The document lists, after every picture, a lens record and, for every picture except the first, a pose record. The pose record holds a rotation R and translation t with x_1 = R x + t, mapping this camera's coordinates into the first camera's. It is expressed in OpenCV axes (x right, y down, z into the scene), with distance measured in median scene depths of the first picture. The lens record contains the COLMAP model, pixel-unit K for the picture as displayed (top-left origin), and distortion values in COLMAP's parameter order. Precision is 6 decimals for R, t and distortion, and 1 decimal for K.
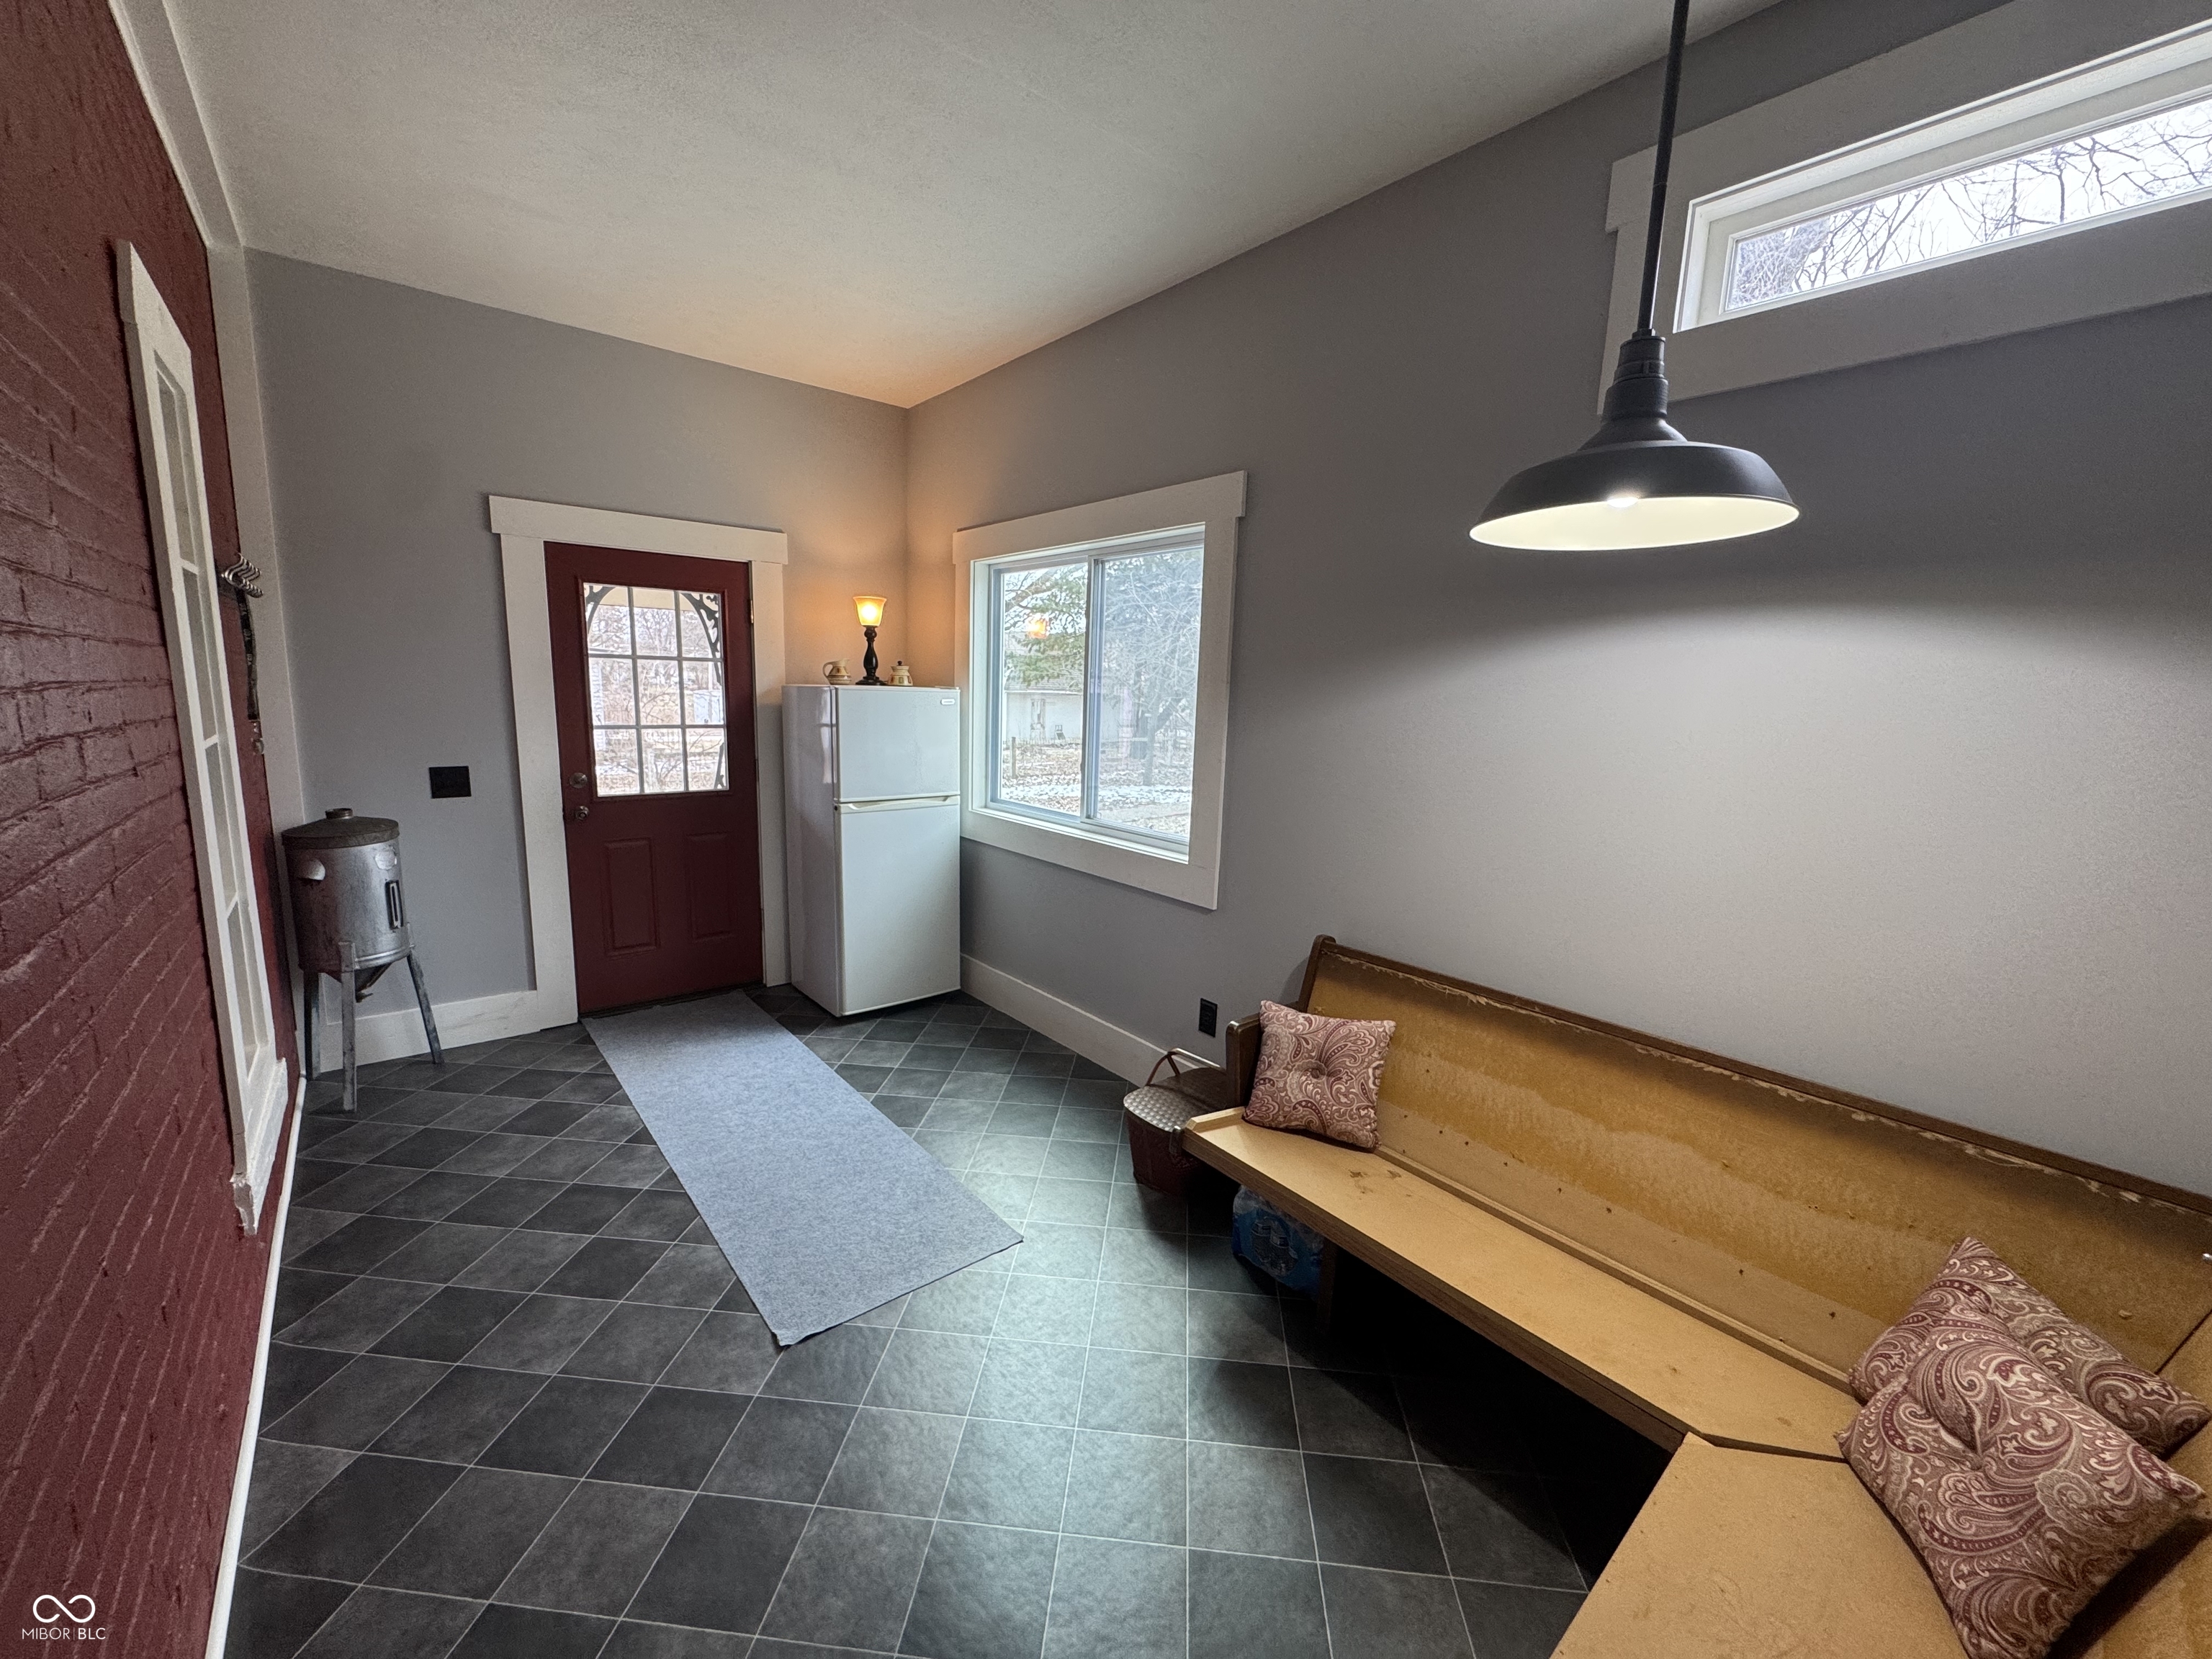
lens RADIAL K [[873.2, 0, 1108.5], [0, 873.2, 825.7], [0, 0, 1]] dist [-0.007165, 0.001612]
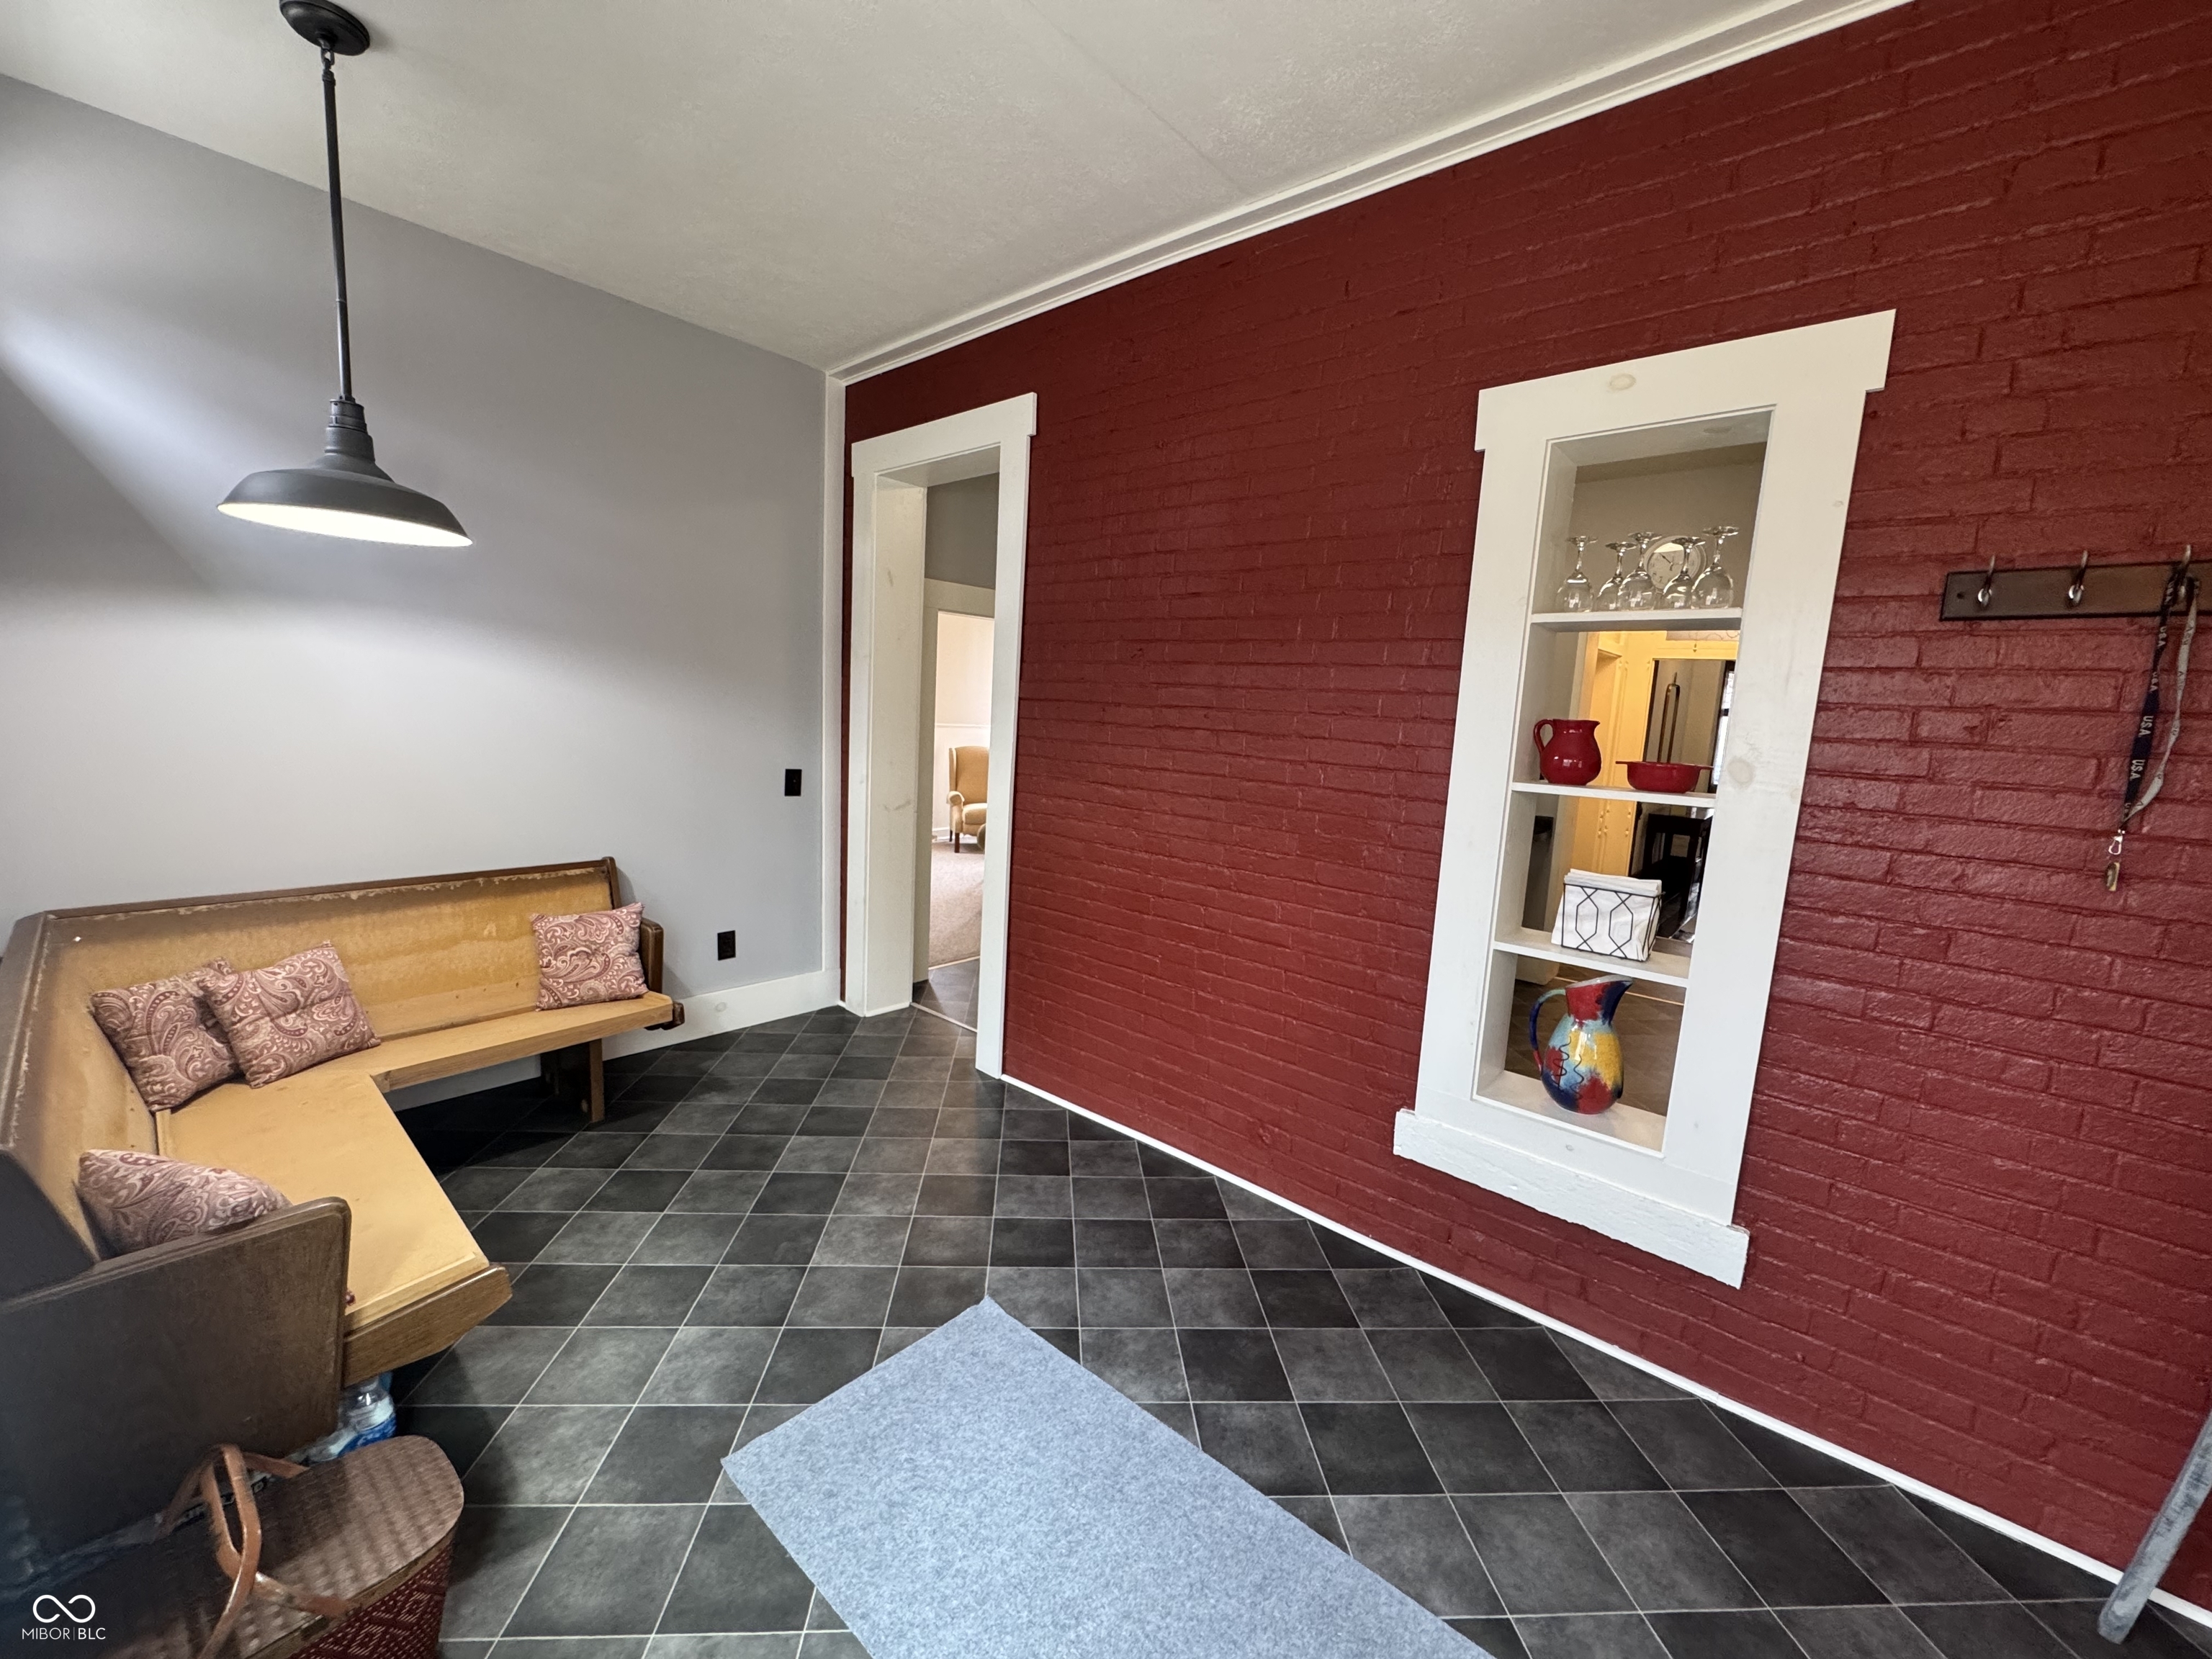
lens RADIAL K [[873.2, 0, 1101.2], [0, 873.2, 826.5], [0, 0, 1]] dist [-0.007165, 0.001612]
pose [[-0.984034, -0.059891, -0.167600, -0.253632], [-0.106382, 0.952875, 0.284099, -0.241531], [0.142687, 0.297393, -0.944033, 1.594991]]
